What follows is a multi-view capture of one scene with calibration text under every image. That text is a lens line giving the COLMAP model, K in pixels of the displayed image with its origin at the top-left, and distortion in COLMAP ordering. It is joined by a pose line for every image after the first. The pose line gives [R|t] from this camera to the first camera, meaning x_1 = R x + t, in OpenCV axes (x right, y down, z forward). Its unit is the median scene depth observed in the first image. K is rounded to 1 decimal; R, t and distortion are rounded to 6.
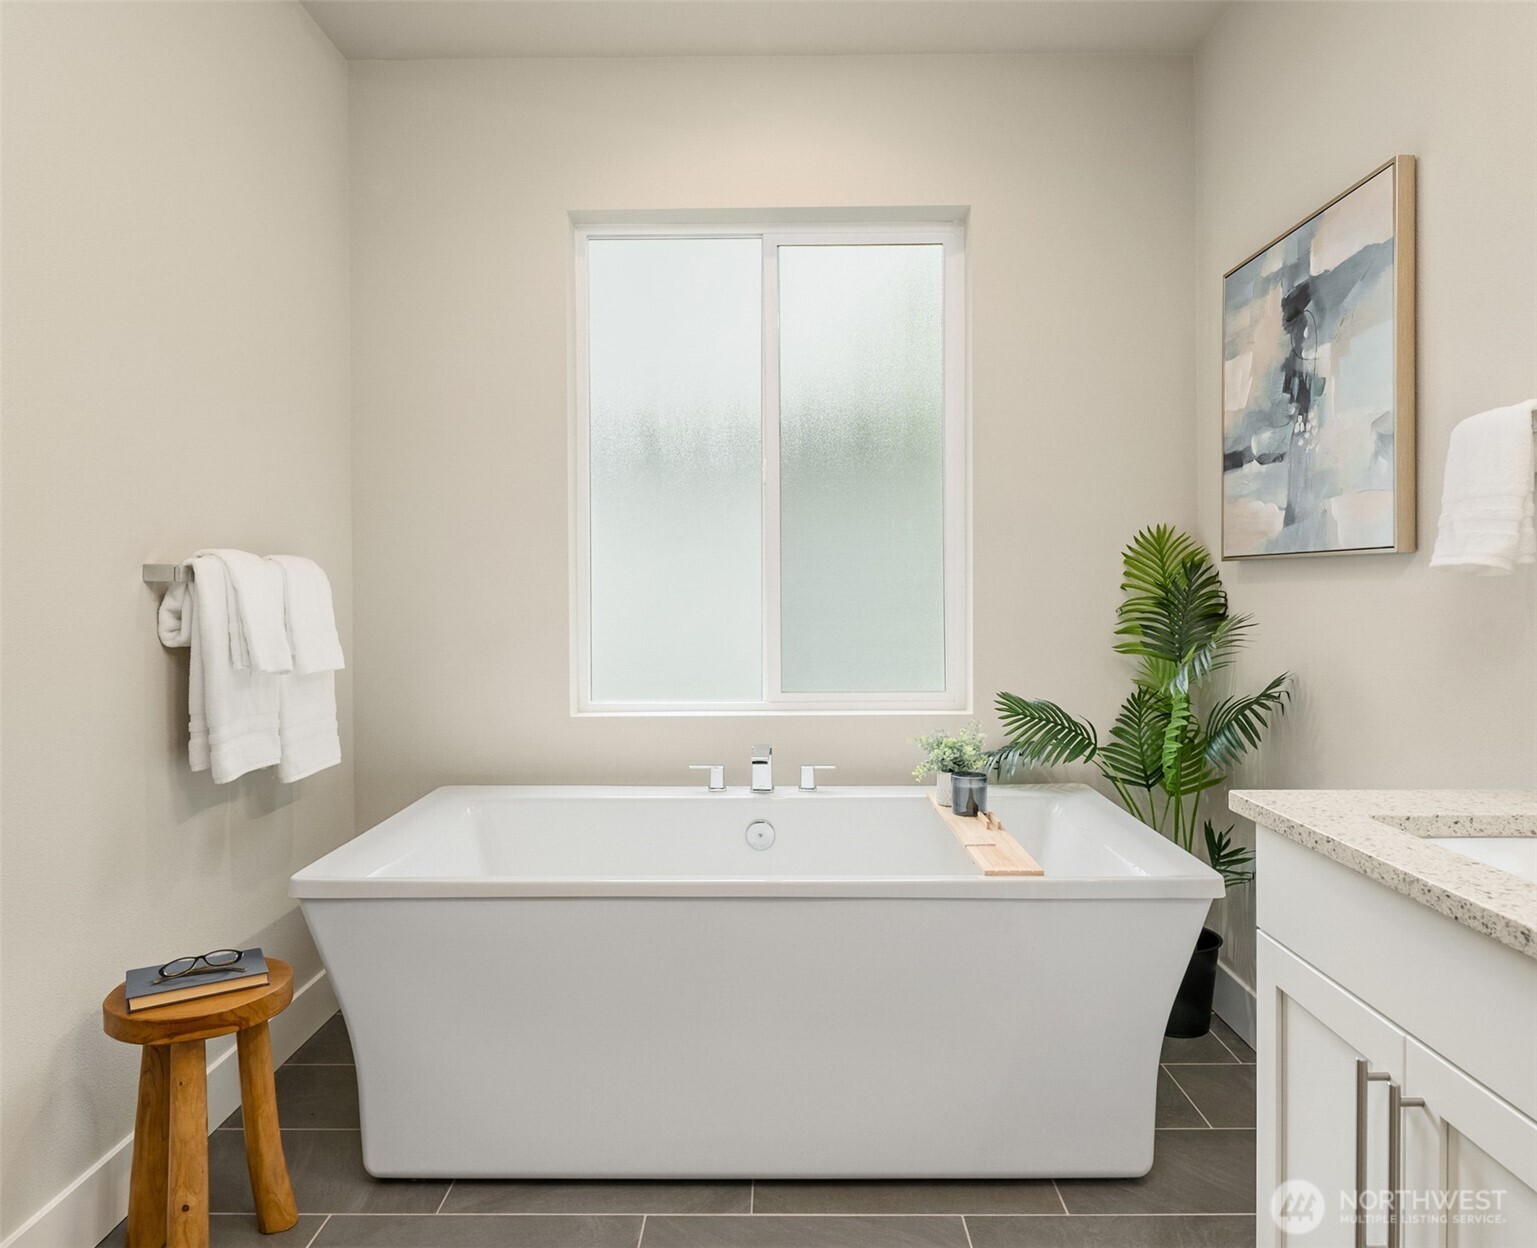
lens RADIAL K [[1035.2, 0, 772.6], [0, 1035.2, 579.9], [0, 0, 1]] dist [-0.005277, 0.003524]
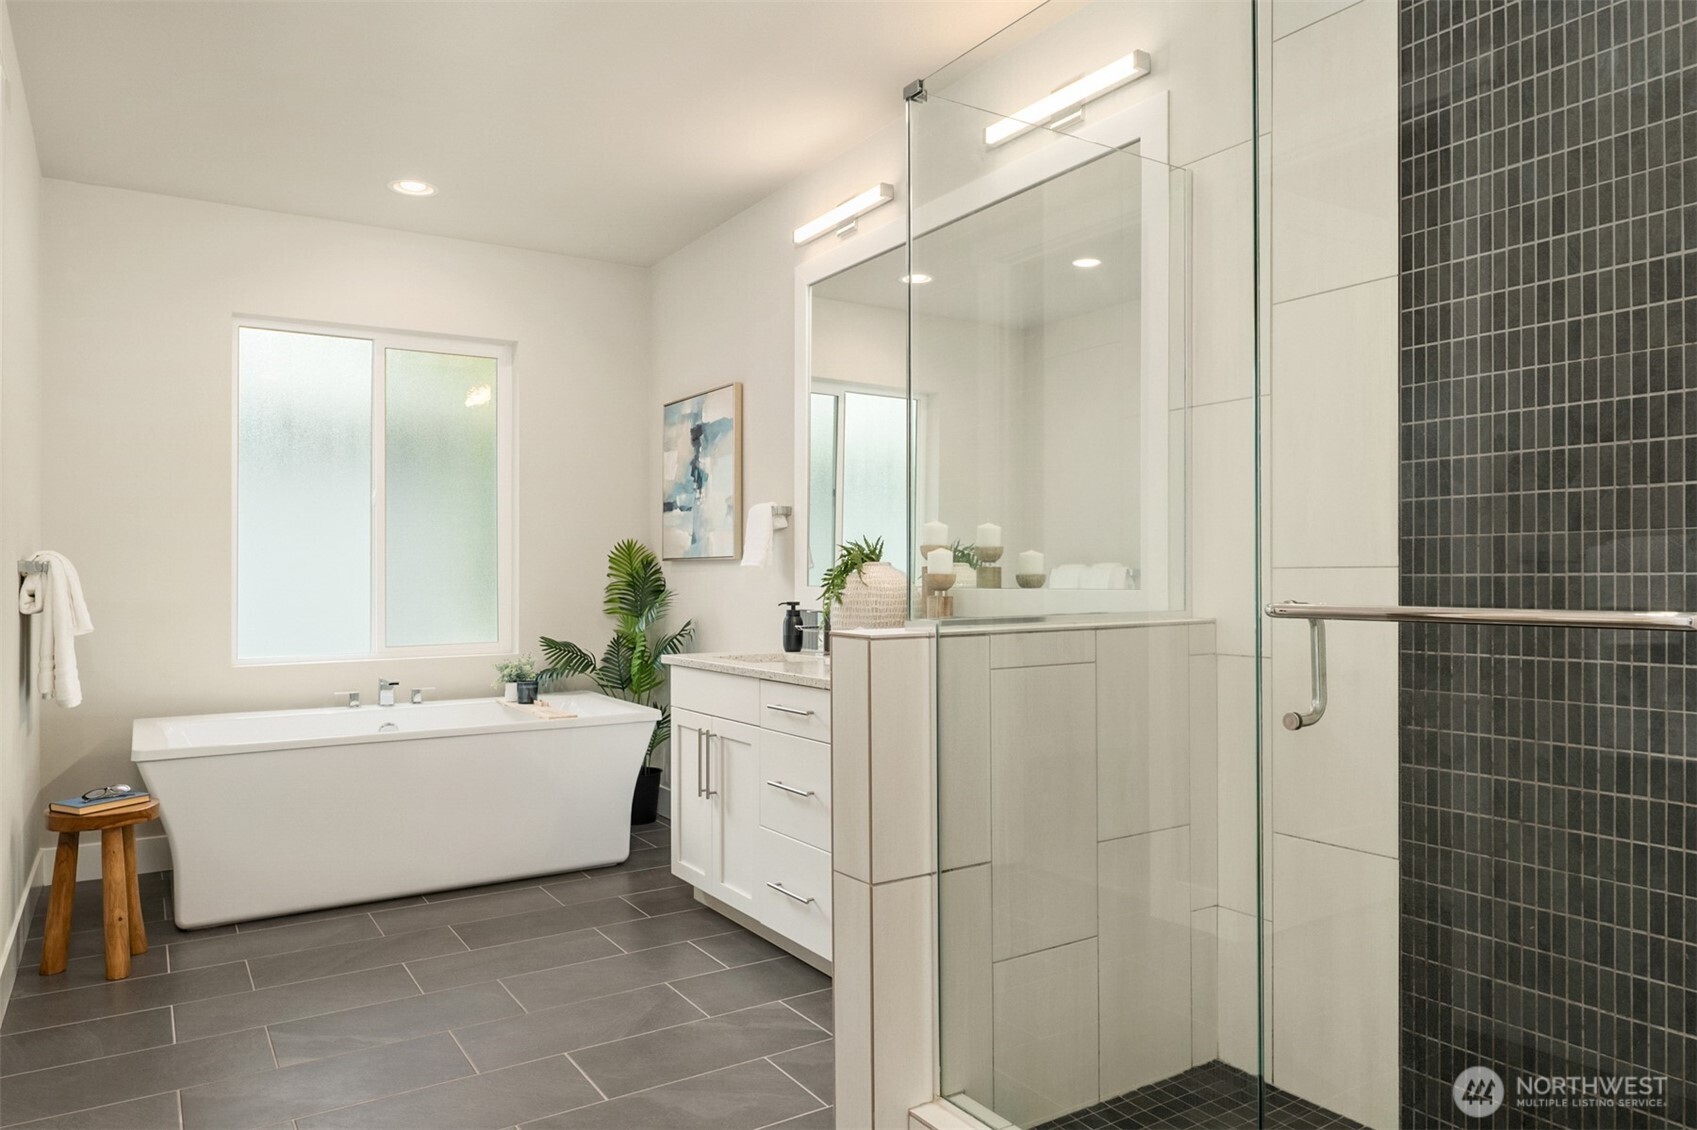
lens RADIAL K [[1122.8, 0, 851.0], [0, 1122.8, 566.4], [0, 0, 1]] dist [0.001177, -0.001590]
pose [[0.843619, 0.004360, 0.536924, -0.368446], [-0.002201, 0.999987, -0.004661, -0.000067], [-0.536937, 0.002750, 0.843618, -0.898961]]
